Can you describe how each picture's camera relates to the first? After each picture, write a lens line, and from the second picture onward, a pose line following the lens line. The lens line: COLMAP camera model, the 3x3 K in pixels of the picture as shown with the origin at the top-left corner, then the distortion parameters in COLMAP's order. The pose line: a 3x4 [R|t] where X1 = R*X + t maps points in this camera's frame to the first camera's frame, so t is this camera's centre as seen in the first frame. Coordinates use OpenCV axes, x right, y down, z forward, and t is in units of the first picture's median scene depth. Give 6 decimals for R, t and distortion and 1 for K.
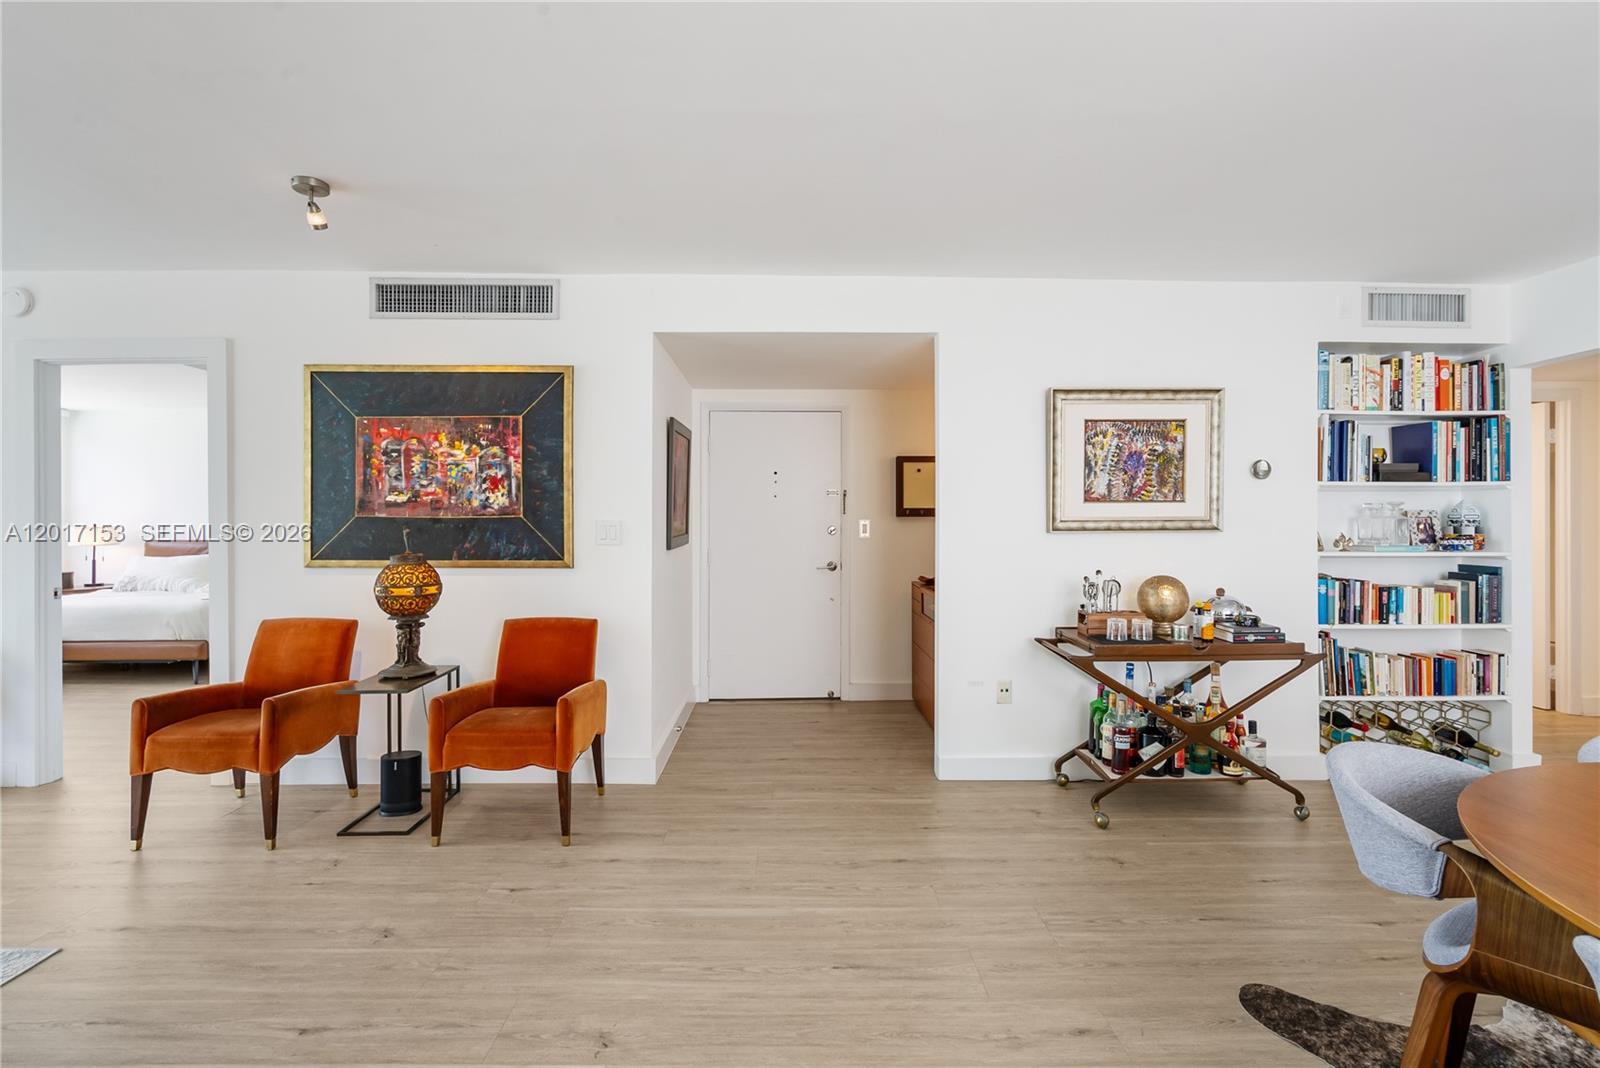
lens RADIAL K [[726.5, 0, 800.8], [0, 726.5, 518.0], [0, 0, 1]] dist [-0.010333, 0.005257]
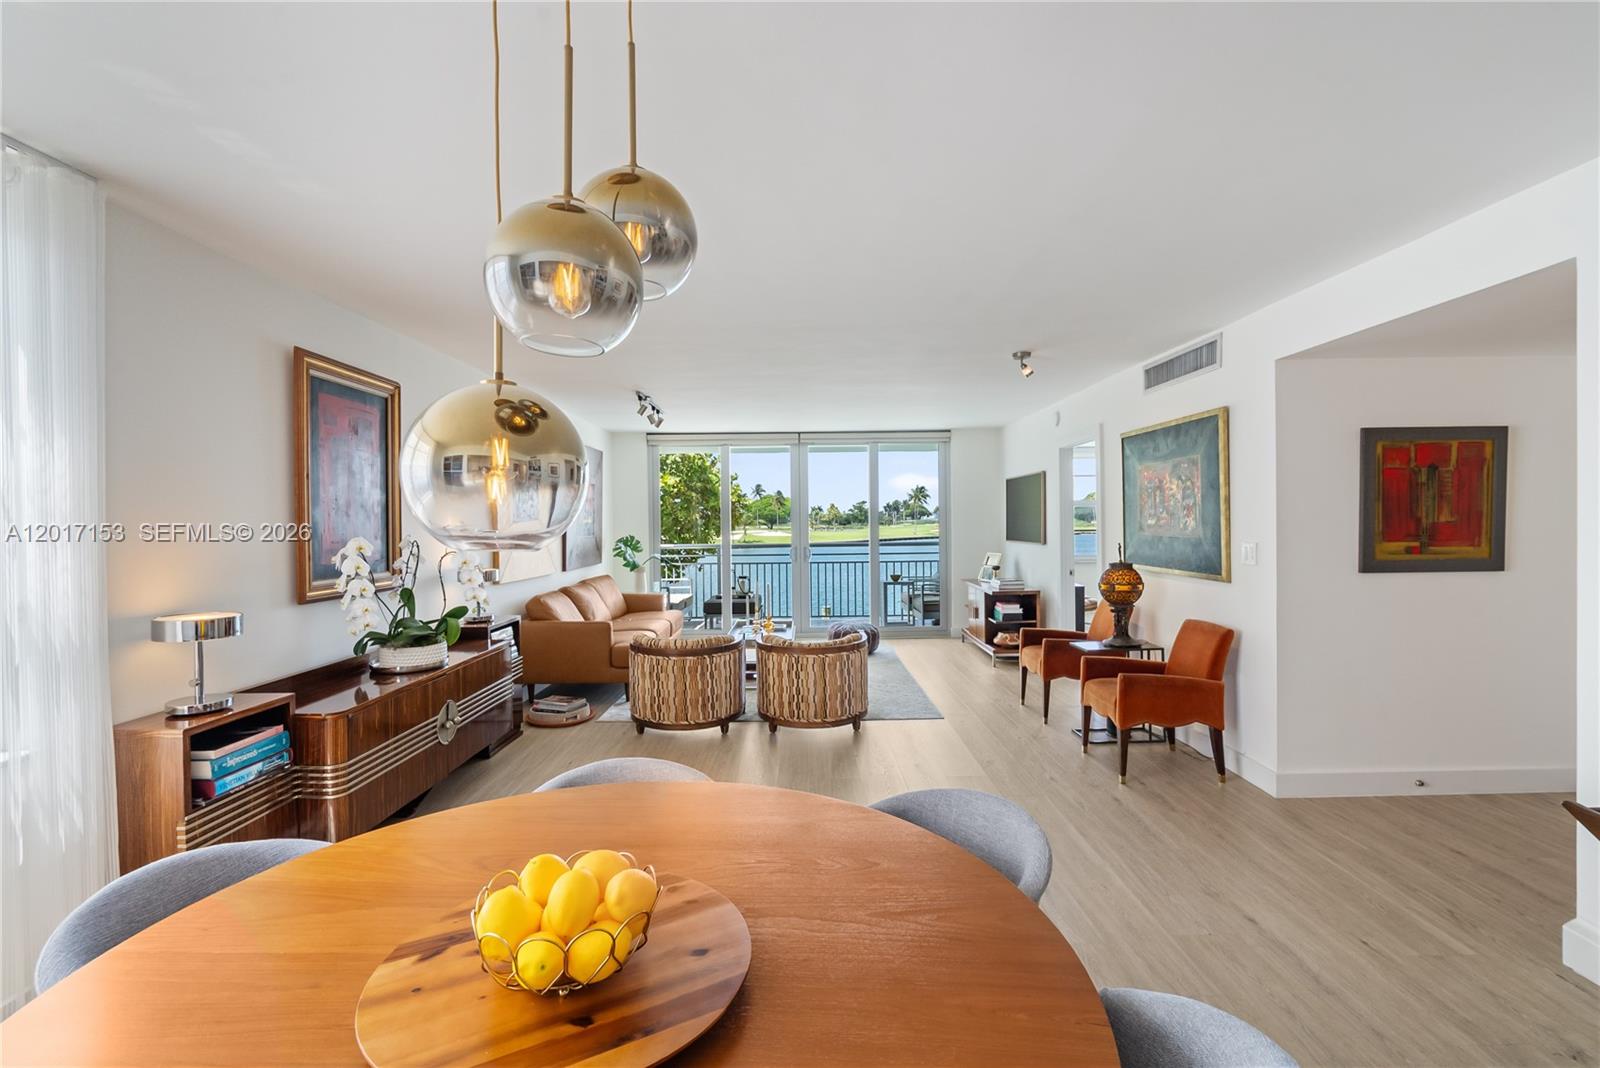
lens RADIAL K [[726.5, 0, 803.2], [0, 726.5, 525.6], [0, 0, 1]] dist [-0.010333, 0.005257]
pose [[-0.010964, 0.006476, -0.999919, 0.825233], [0.019565, 0.999789, 0.006260, -0.041143], [0.999748, -0.019495, -0.011088, 0.340367]]
